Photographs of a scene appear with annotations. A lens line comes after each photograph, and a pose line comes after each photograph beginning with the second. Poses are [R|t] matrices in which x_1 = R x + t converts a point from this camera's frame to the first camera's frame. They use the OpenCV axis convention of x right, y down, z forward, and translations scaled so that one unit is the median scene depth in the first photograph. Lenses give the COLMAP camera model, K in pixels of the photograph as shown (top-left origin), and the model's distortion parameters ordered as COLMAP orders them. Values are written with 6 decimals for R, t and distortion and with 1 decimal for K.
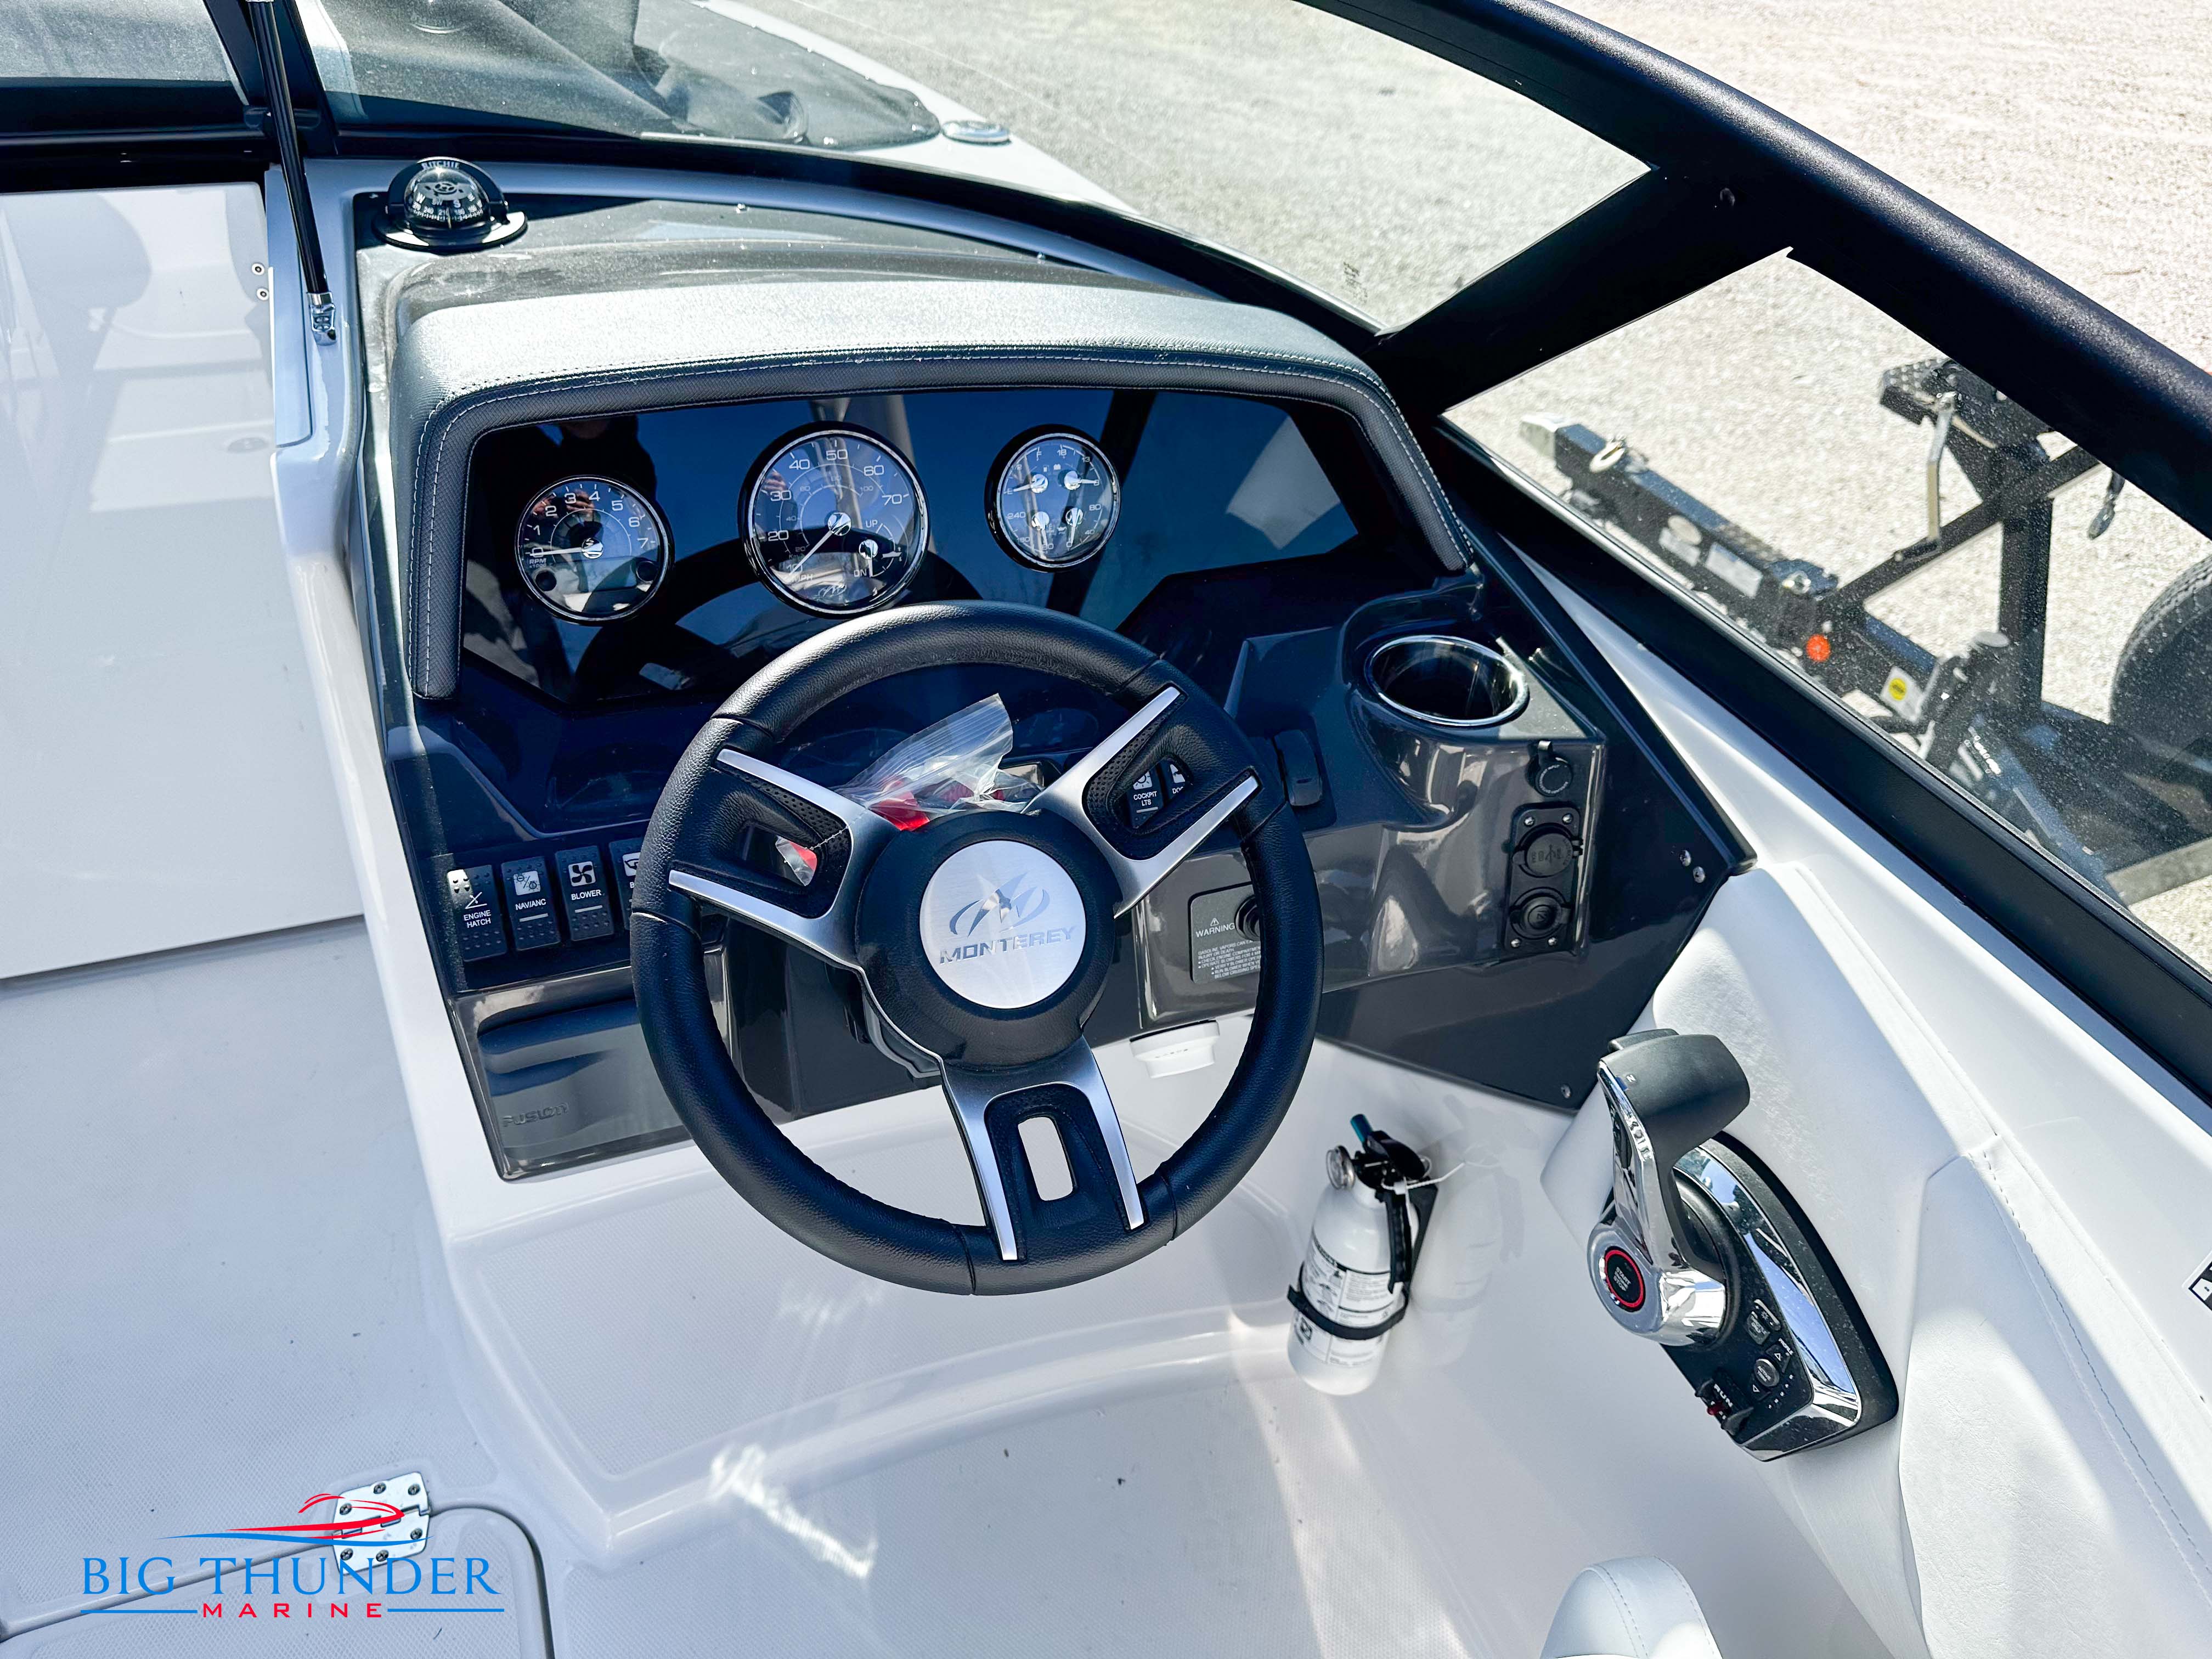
lens RADIAL K [[1593.7, 0, 1106.0], [0, 1593.7, 829.5], [0, 0, 1]] dist [-0.003701, -0.035064]
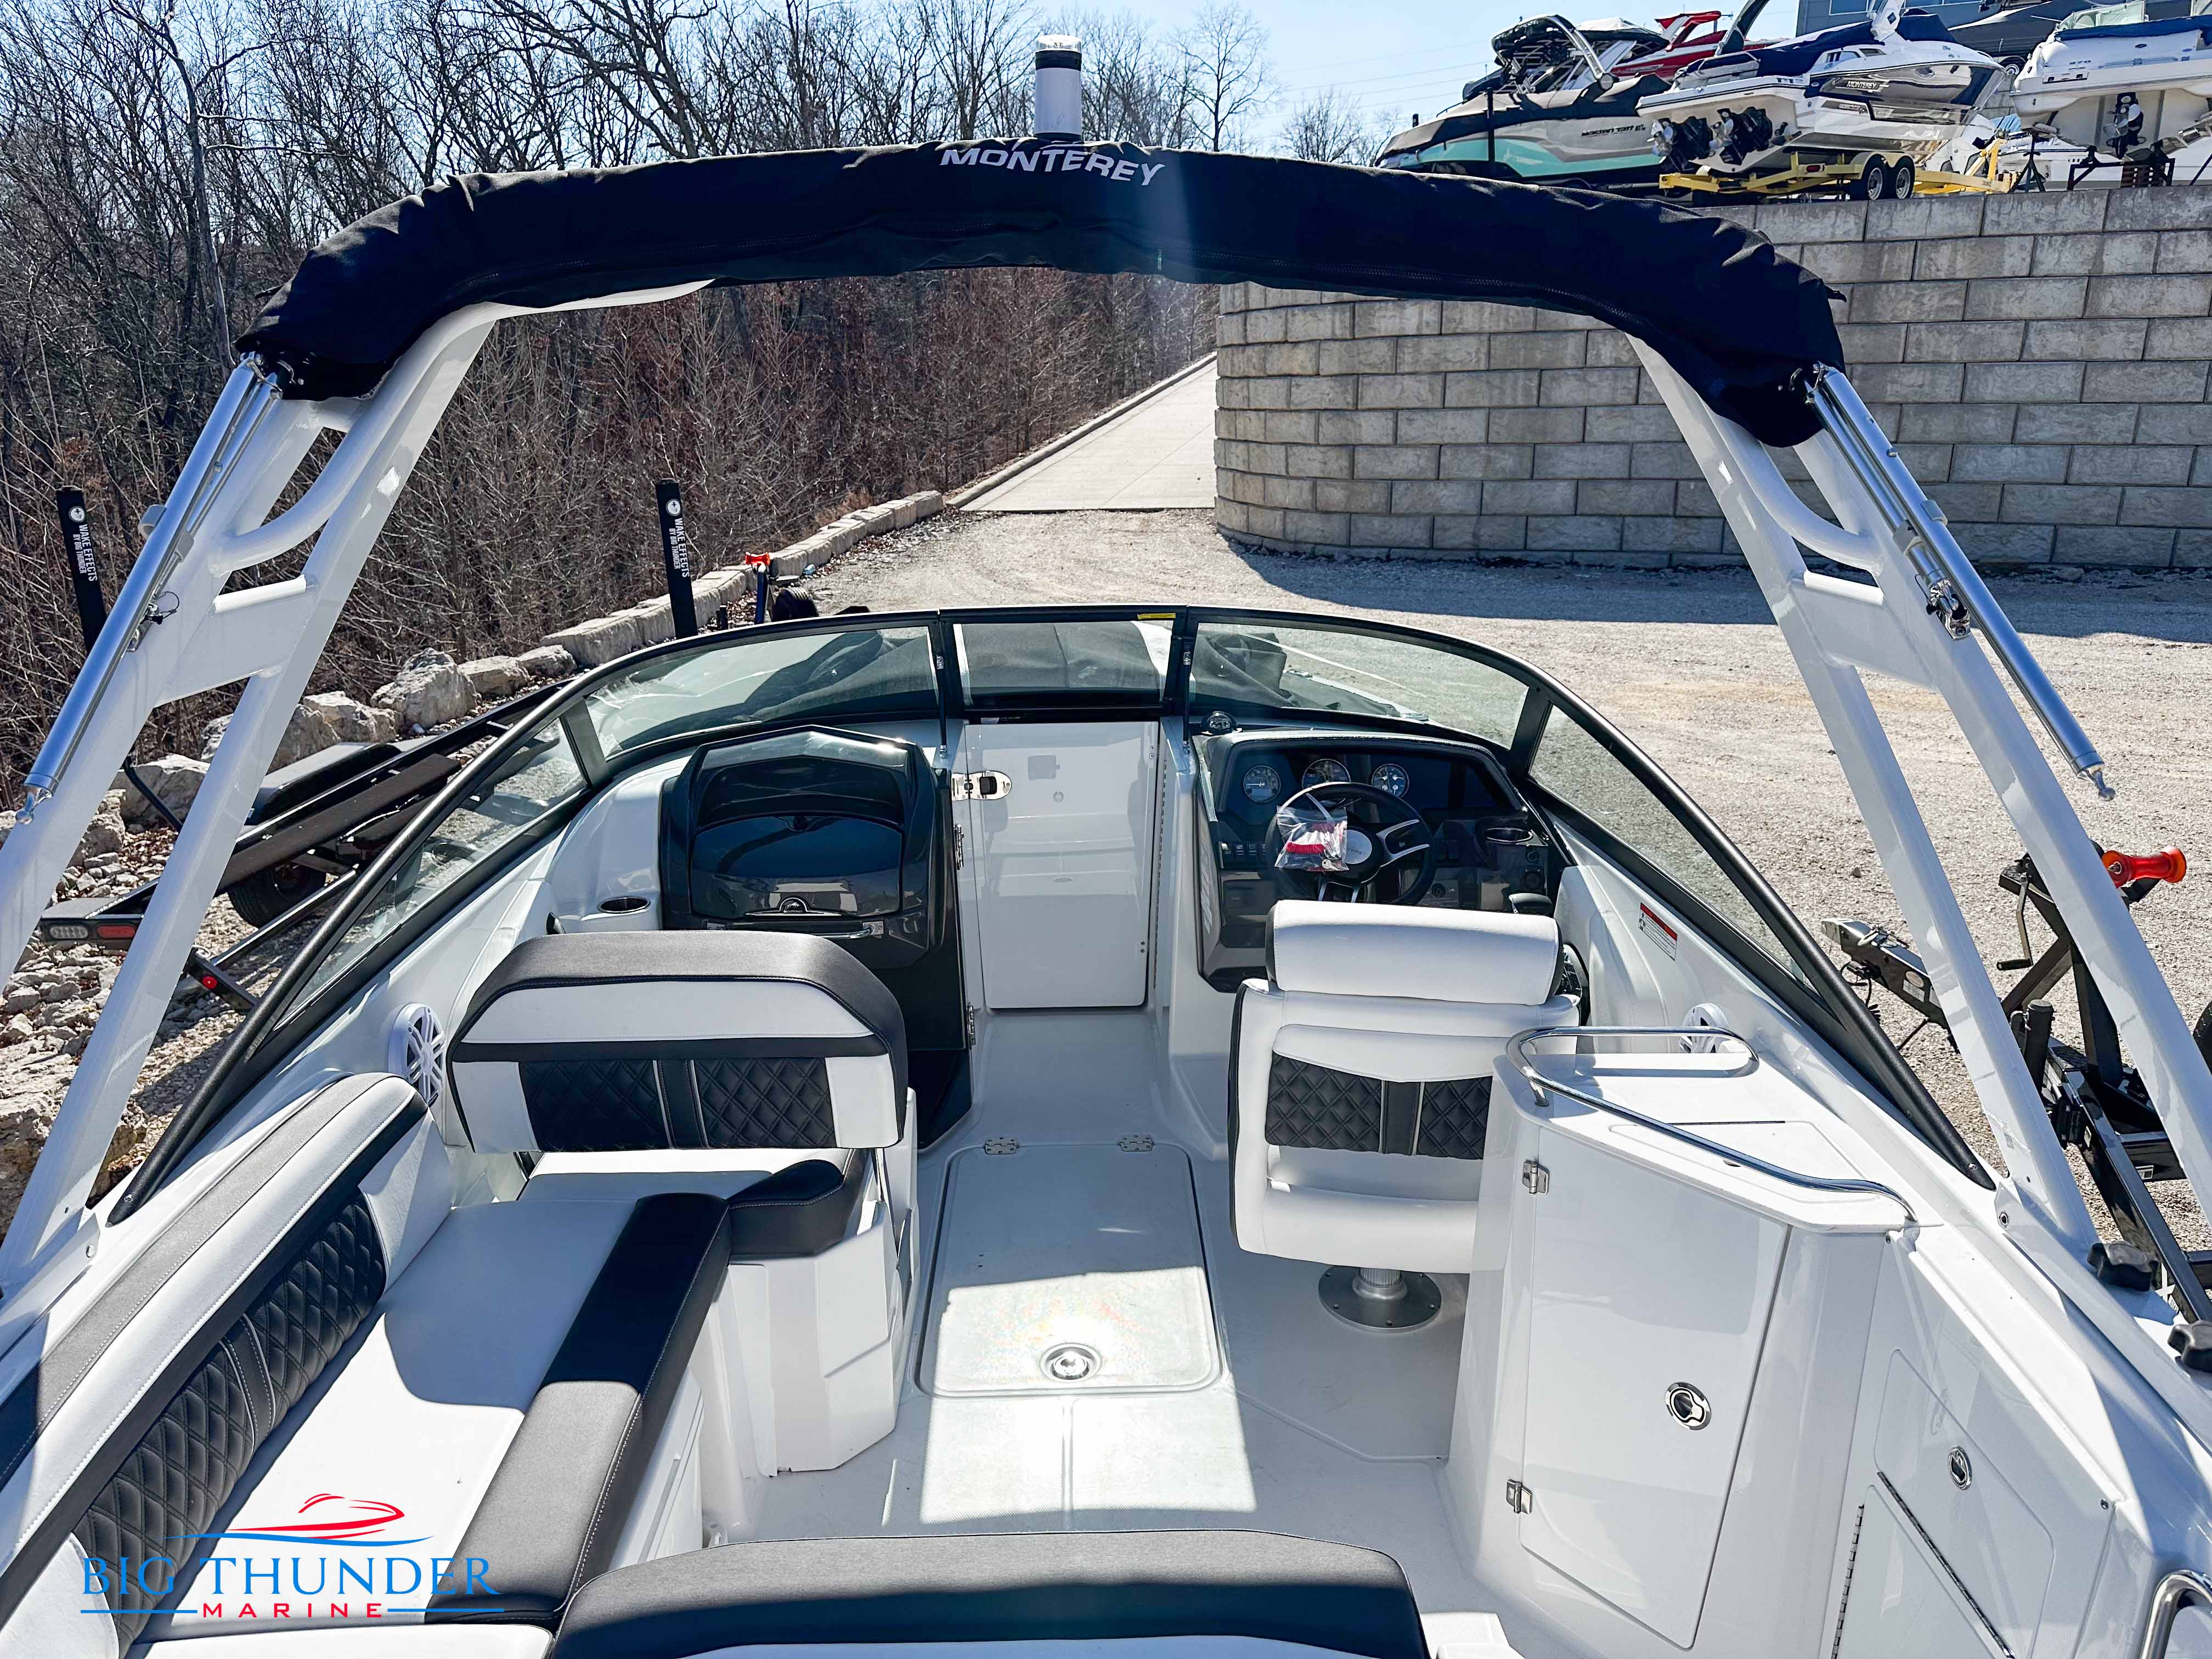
lens RADIAL K [[1593.7, 0, 1106.0], [0, 1593.7, 829.5], [0, 0, 1]] dist [-0.003701, -0.035064]
pose [[0.935861, 0.008824, -0.352258, 0.171923], [-0.148329, 0.916665, -0.371111, 0.354638], [0.319628, 0.399558, 0.859180, -0.600929]]
